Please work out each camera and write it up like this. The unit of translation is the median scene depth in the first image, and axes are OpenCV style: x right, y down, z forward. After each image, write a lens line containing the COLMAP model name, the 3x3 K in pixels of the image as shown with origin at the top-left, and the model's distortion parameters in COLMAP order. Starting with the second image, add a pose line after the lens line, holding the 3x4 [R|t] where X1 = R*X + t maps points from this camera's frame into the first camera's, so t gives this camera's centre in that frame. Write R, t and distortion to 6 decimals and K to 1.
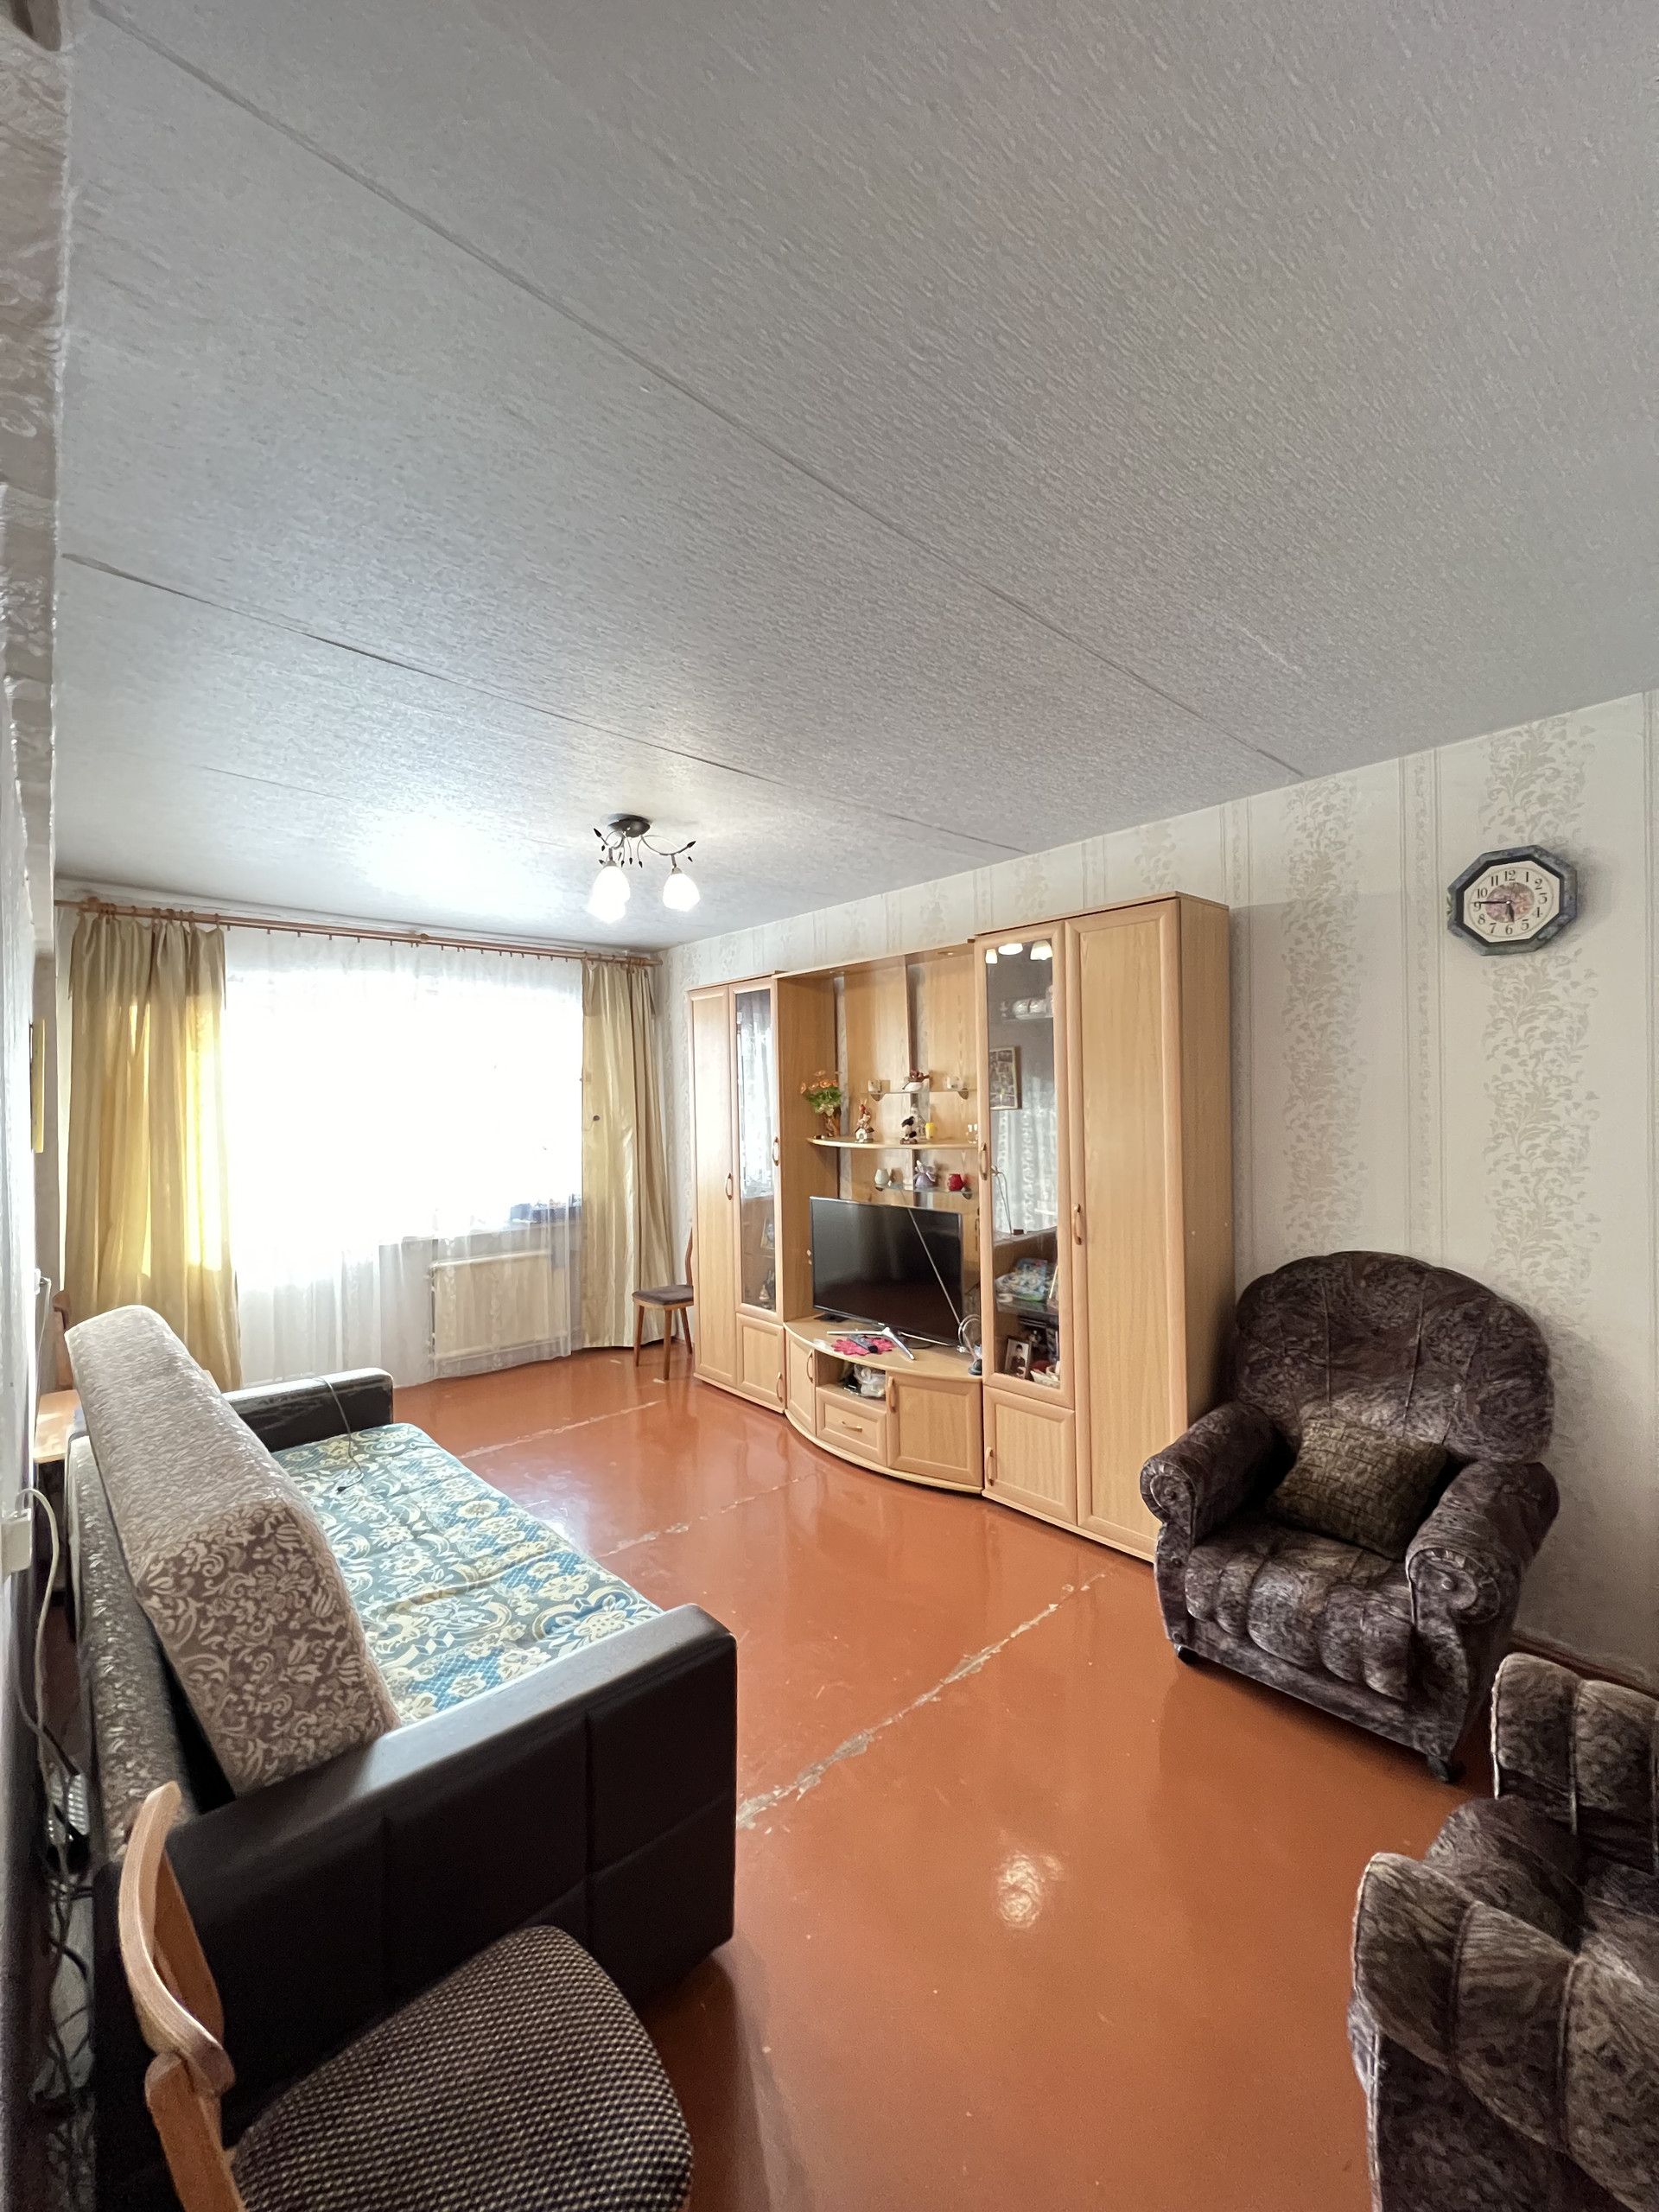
lens RADIAL K [[883.7, 0, 830.3], [0, 883.7, 1105.1], [0, 0, 1]] dist [-0.003340, -0.000058]
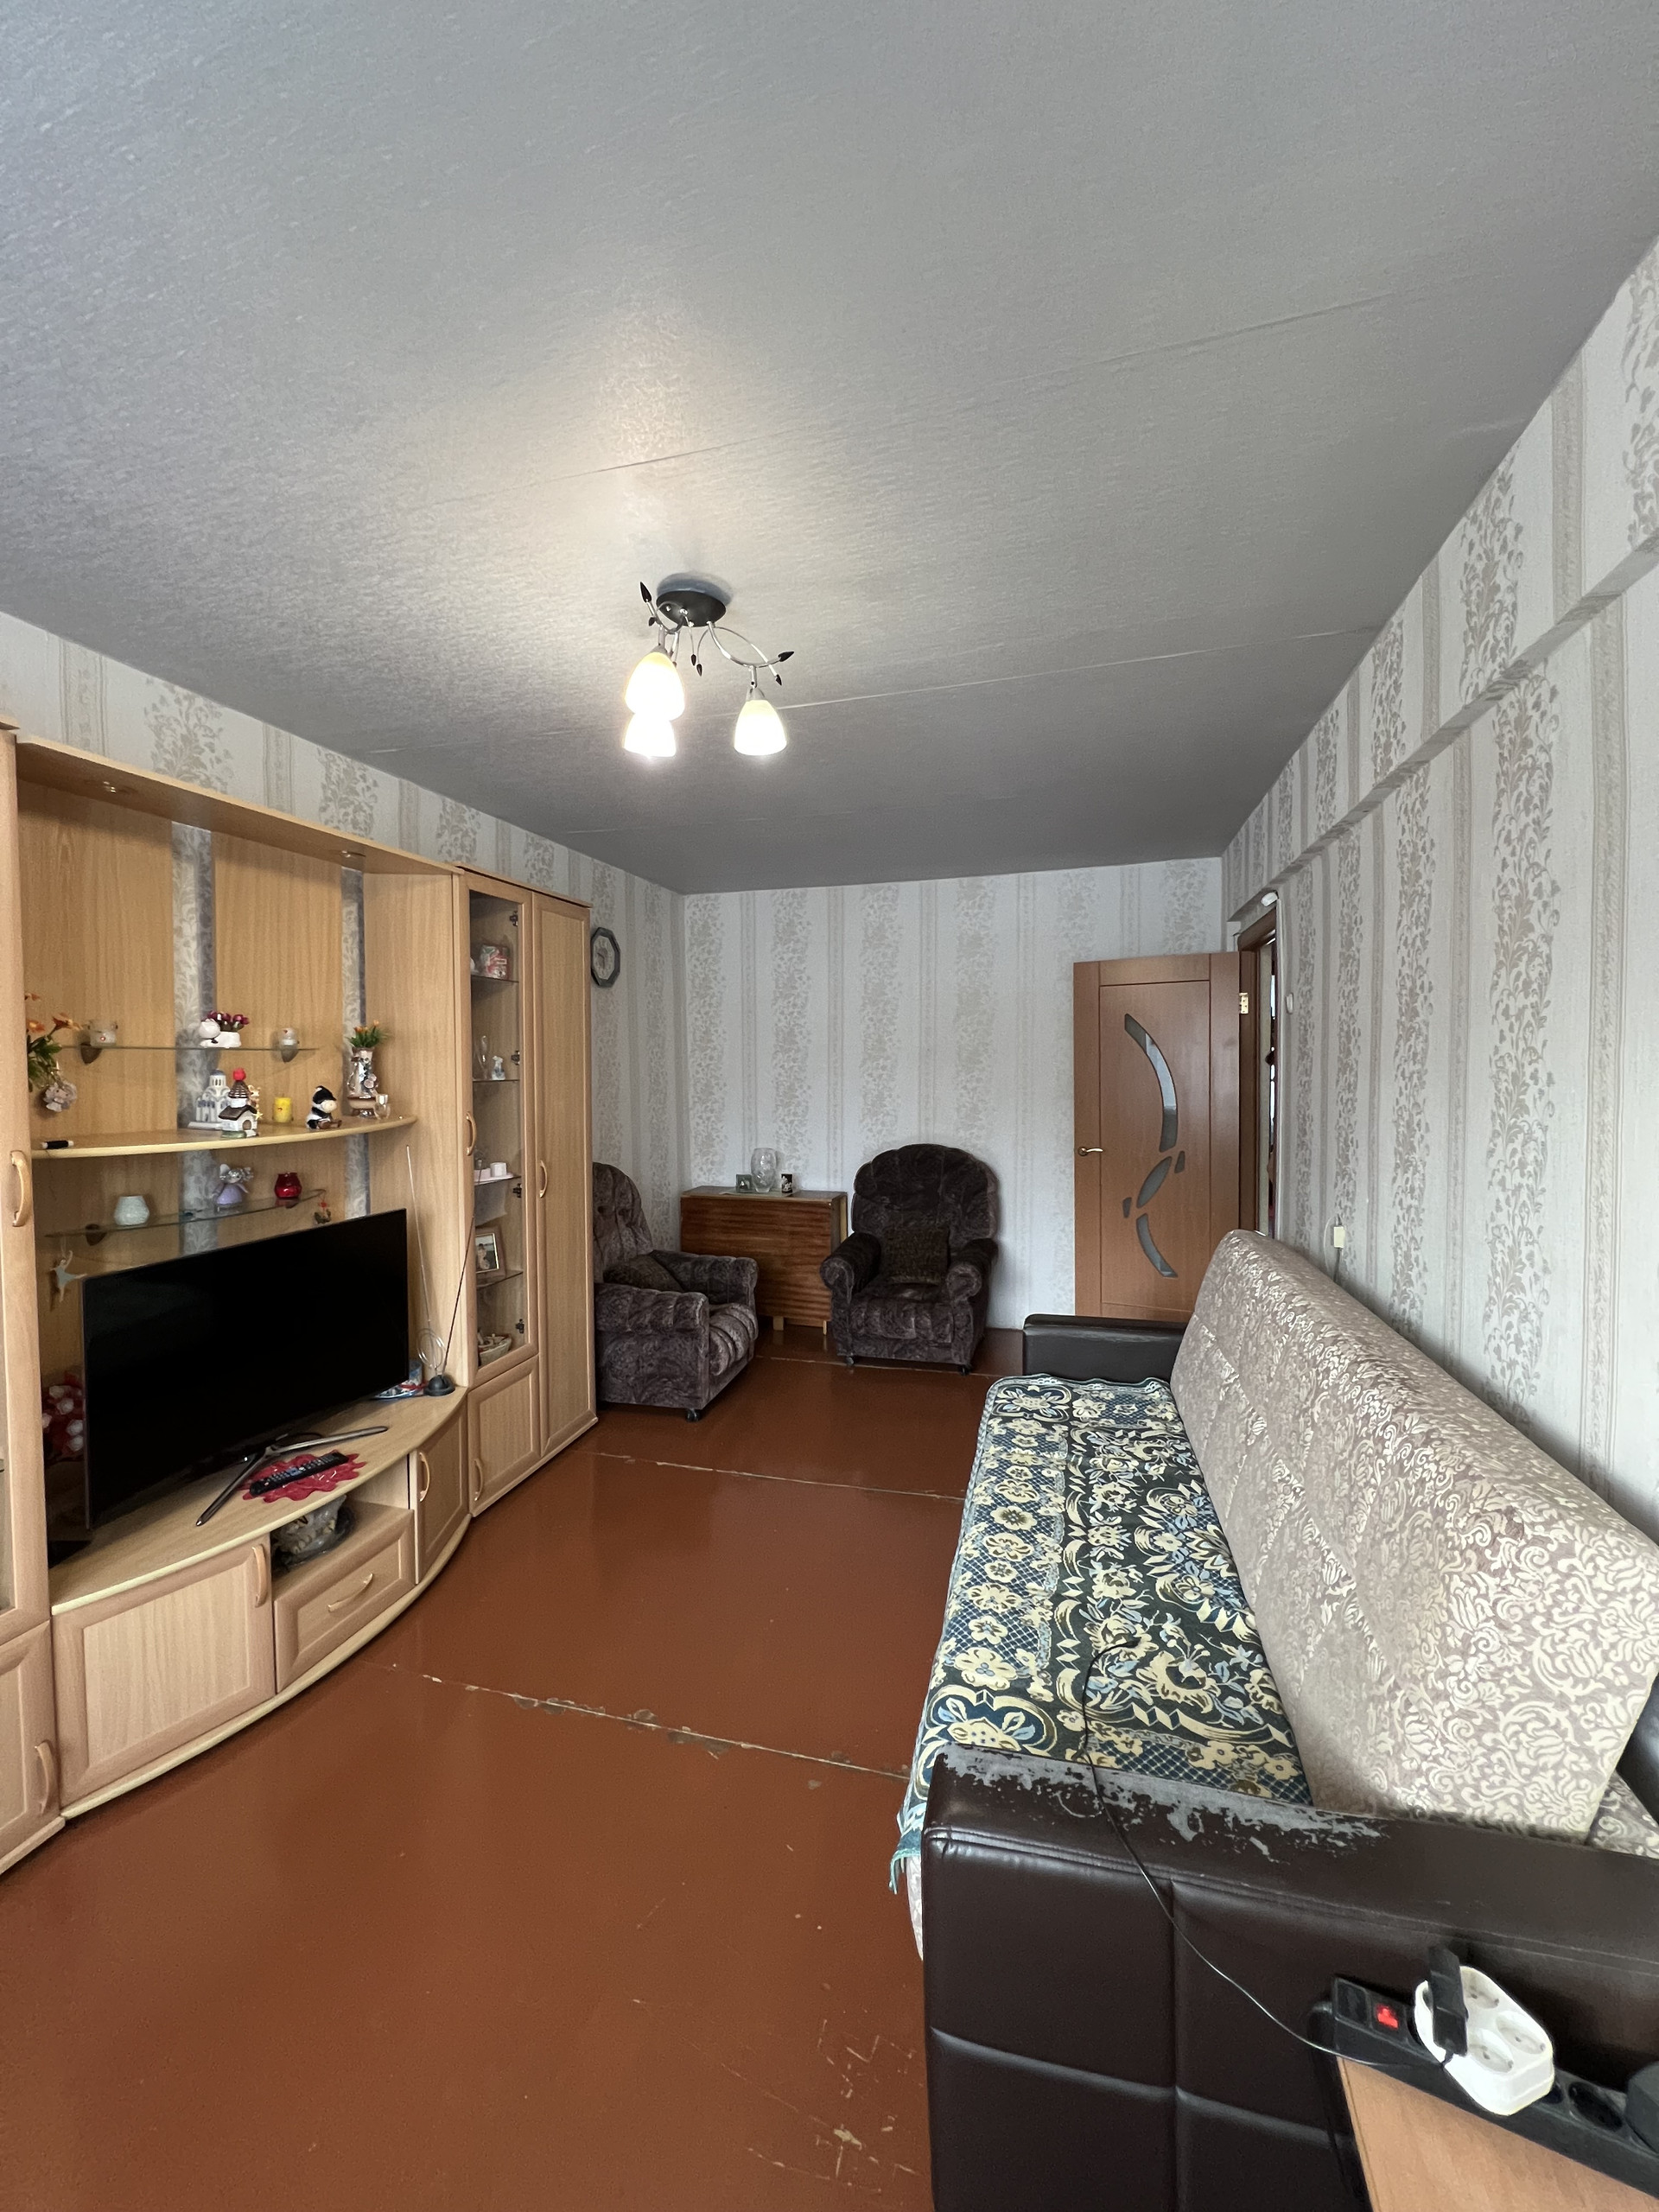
lens RADIAL K [[883.7, 0, 837.6], [0, 883.7, 1098.3], [0, 0, 1]] dist [-0.003340, -0.000058]
pose [[-0.546091, -0.013328, 0.837620, -1.047146], [0.019823, 0.999388, 0.028826, 0.017348], [-0.837491, 0.032346, -0.545493, 1.637580]]
